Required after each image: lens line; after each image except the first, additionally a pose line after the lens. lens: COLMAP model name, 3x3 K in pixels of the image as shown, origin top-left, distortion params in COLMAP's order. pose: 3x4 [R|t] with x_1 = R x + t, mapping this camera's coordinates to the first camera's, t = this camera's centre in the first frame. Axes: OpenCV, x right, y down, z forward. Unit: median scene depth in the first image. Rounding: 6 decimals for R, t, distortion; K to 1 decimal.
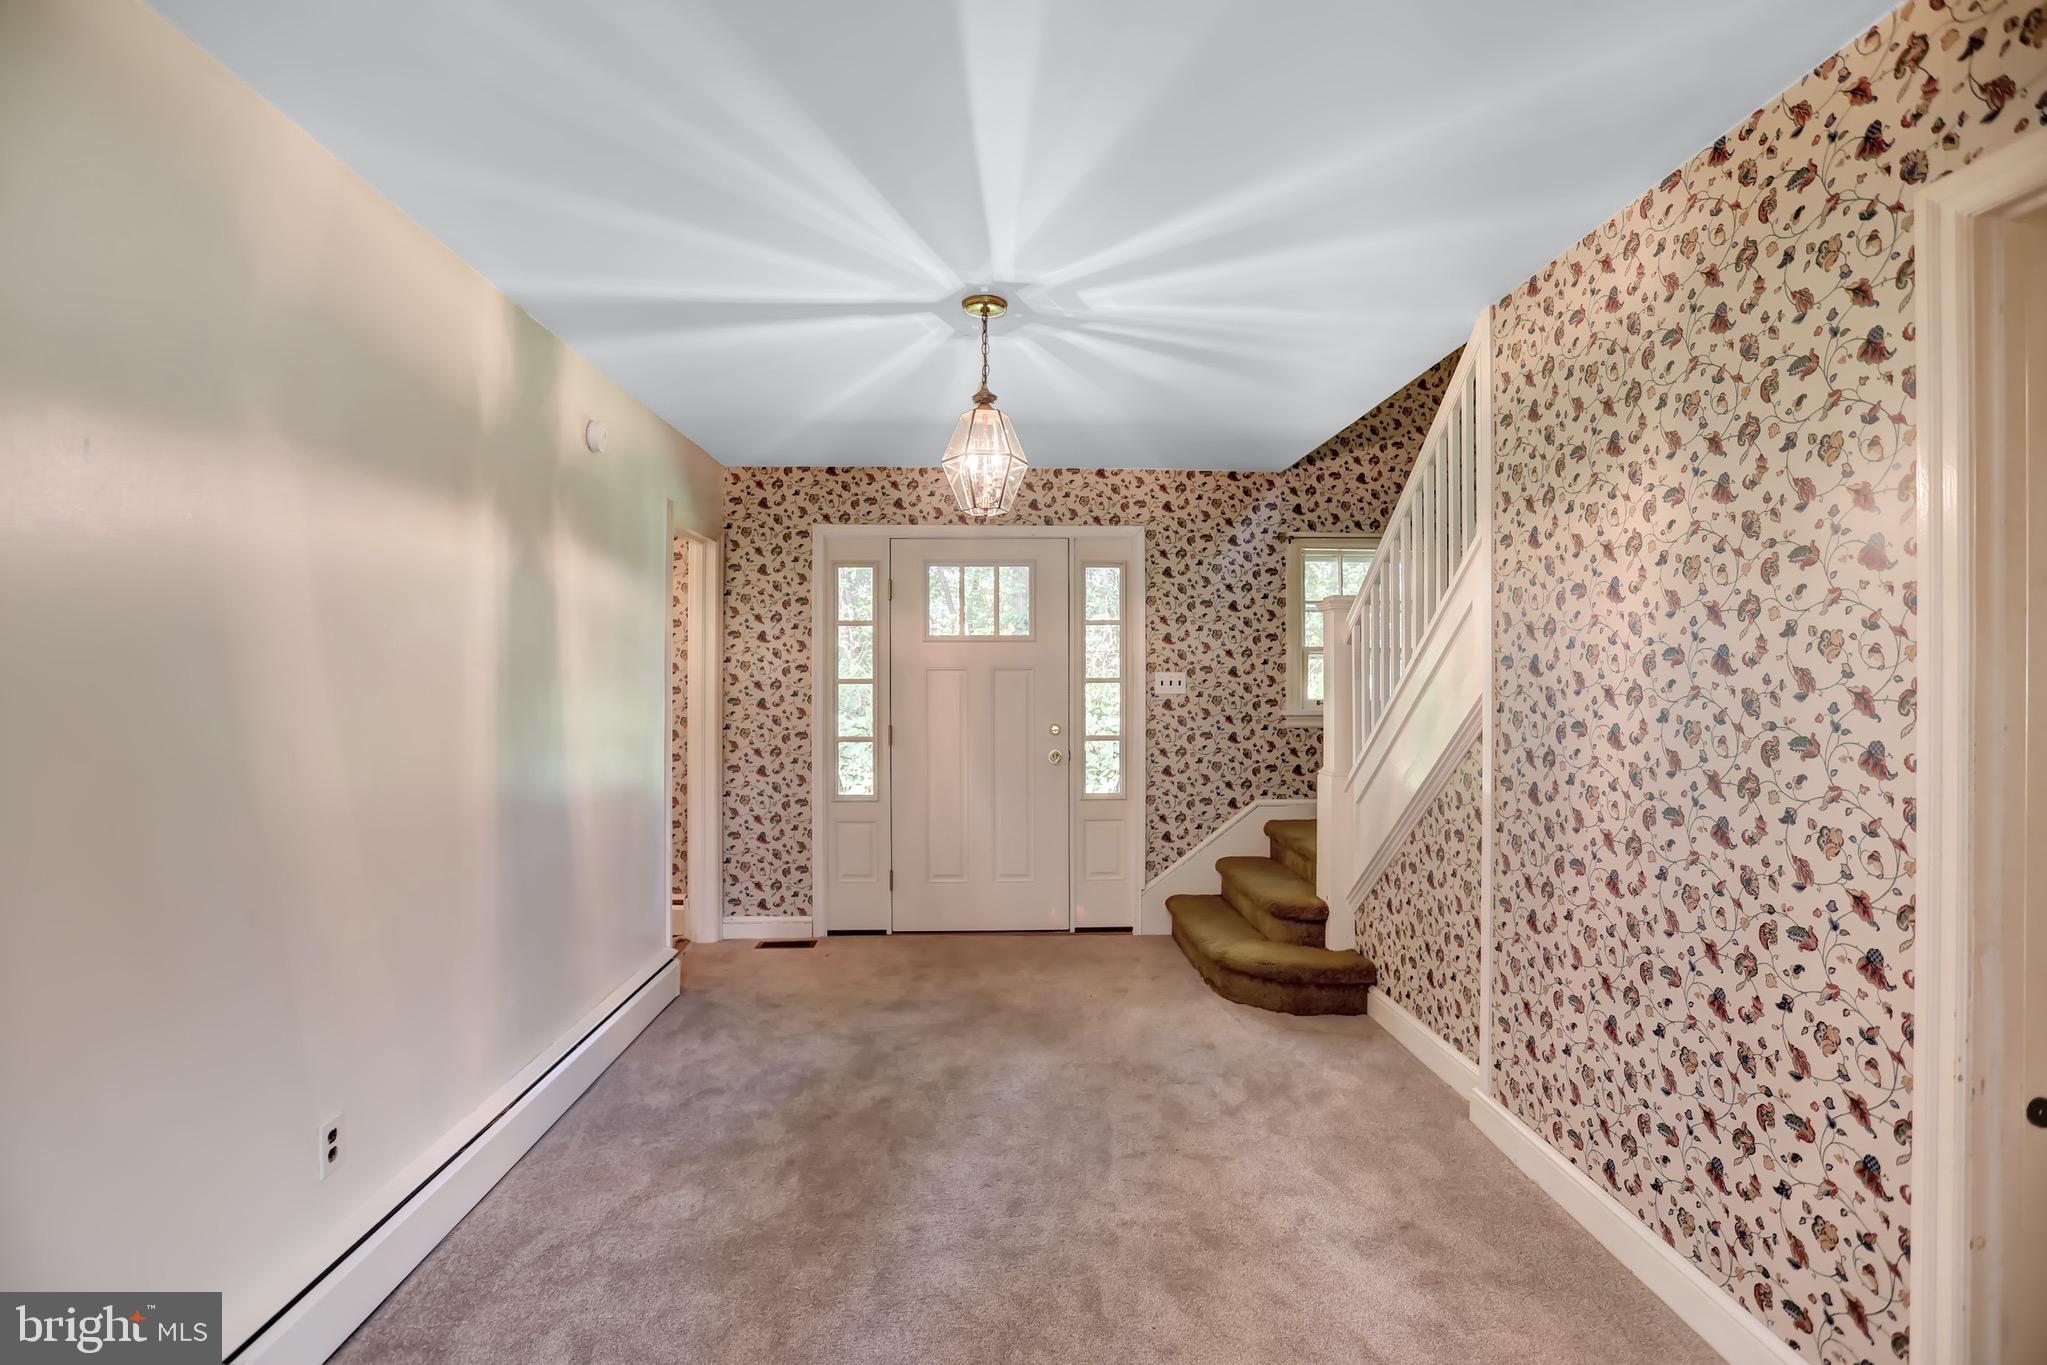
lens RADIAL K [[956.7, 0, 1023.5], [0, 956.7, 682.5], [0, 0, 1]] dist [-0.070946, 0.022112]
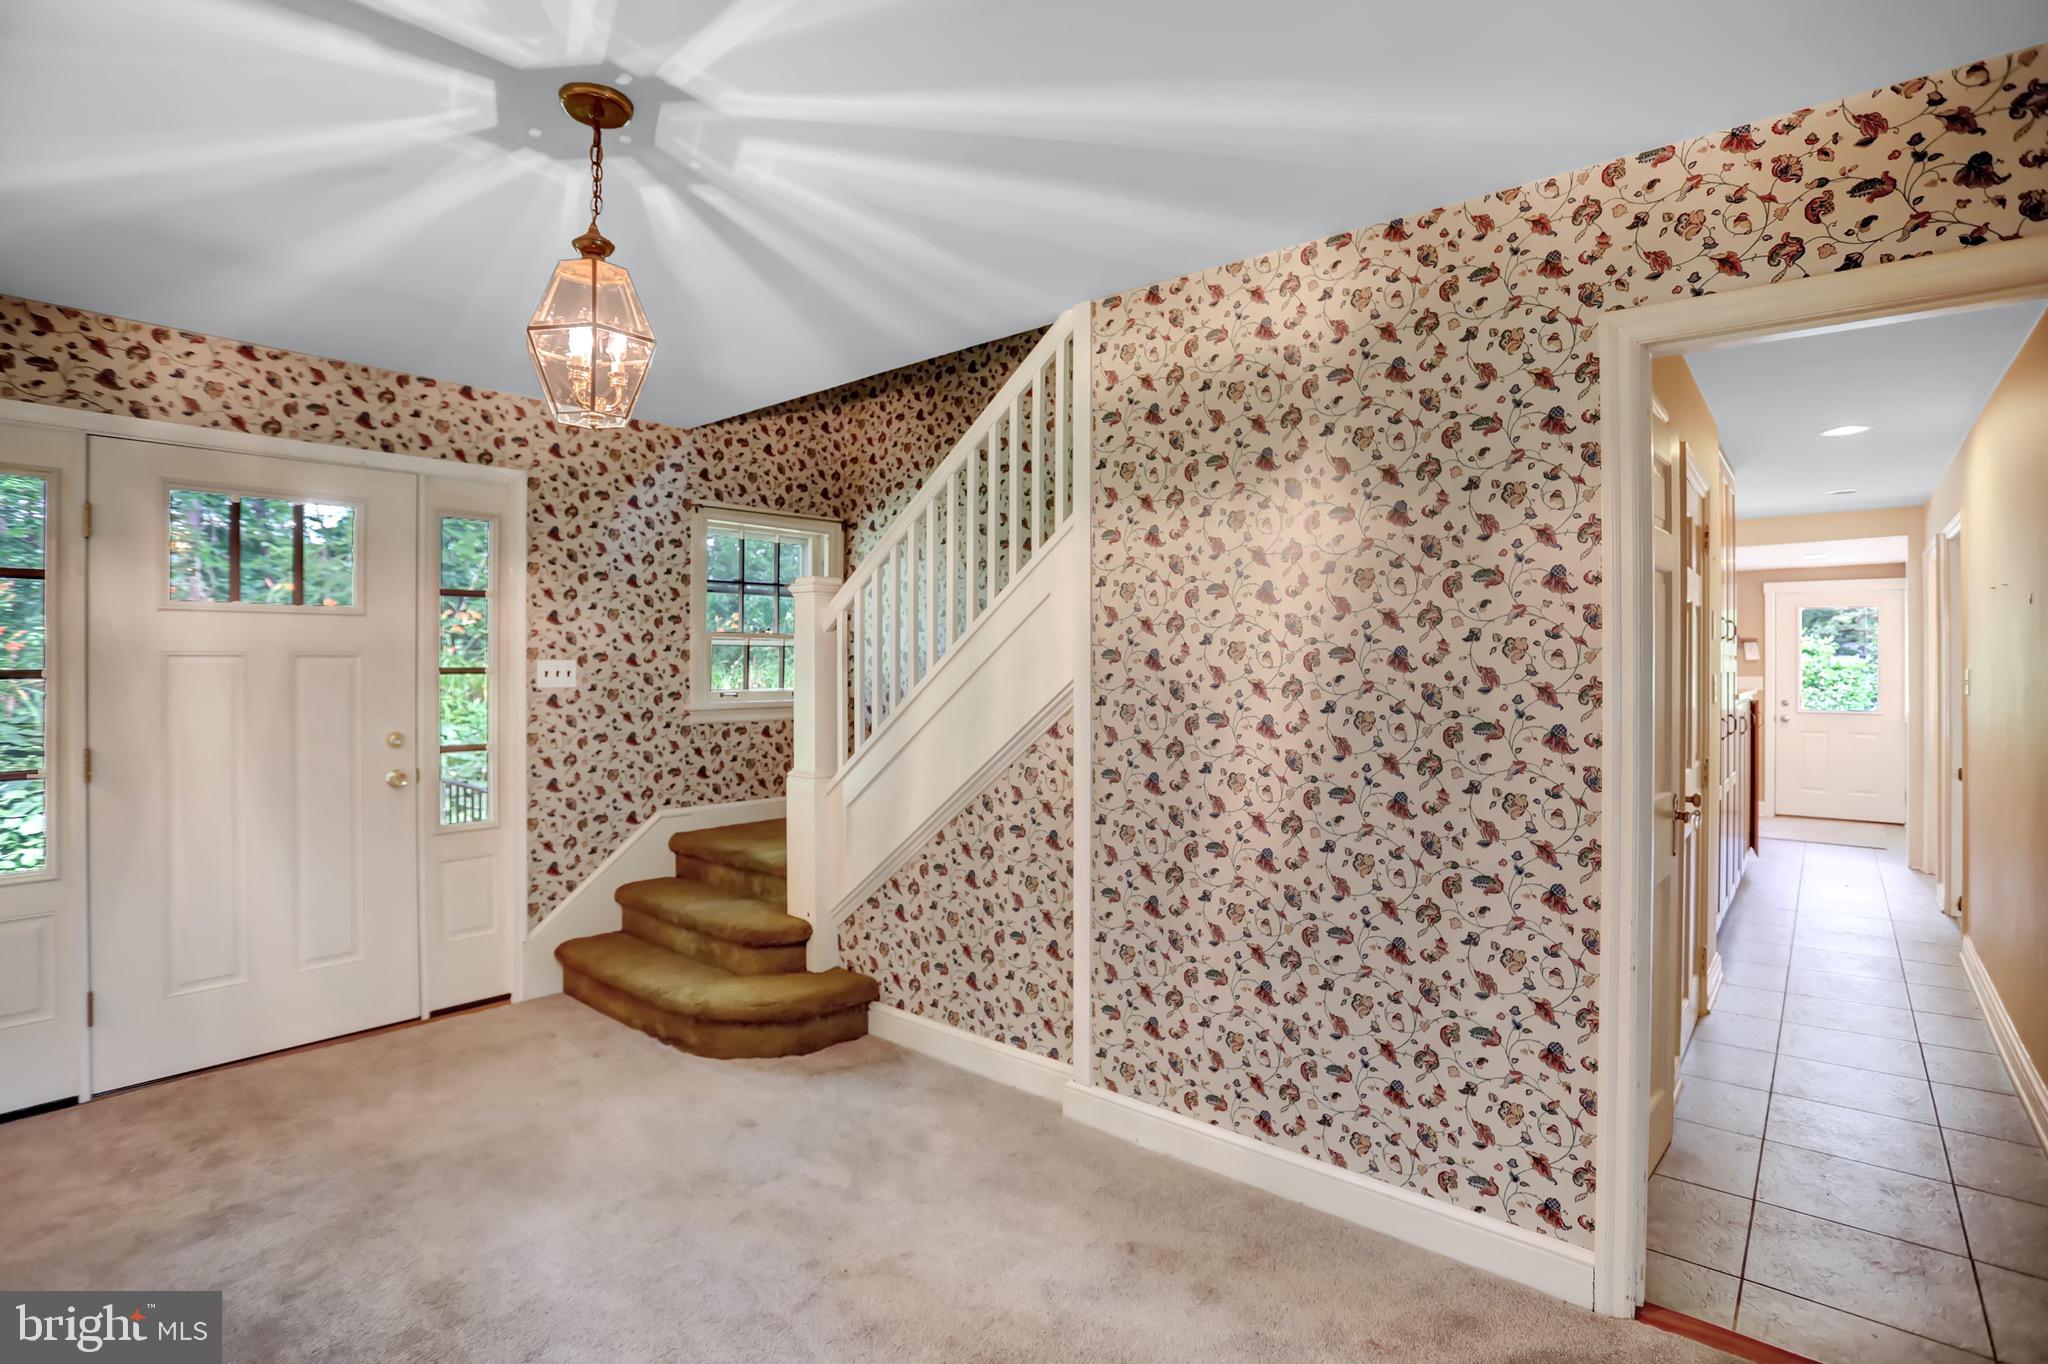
lens RADIAL K [[978.4, 0, 1072.8], [0, 978.4, 663.0], [0, 0, 1]] dist [-0.094412, 0.037249]
pose [[0.675523, 0.000877, 0.737338, -0.159626], [0.001814, 0.999994, -0.002850, -0.006110], [-0.737337, 0.003263, 0.675518, 0.175171]]
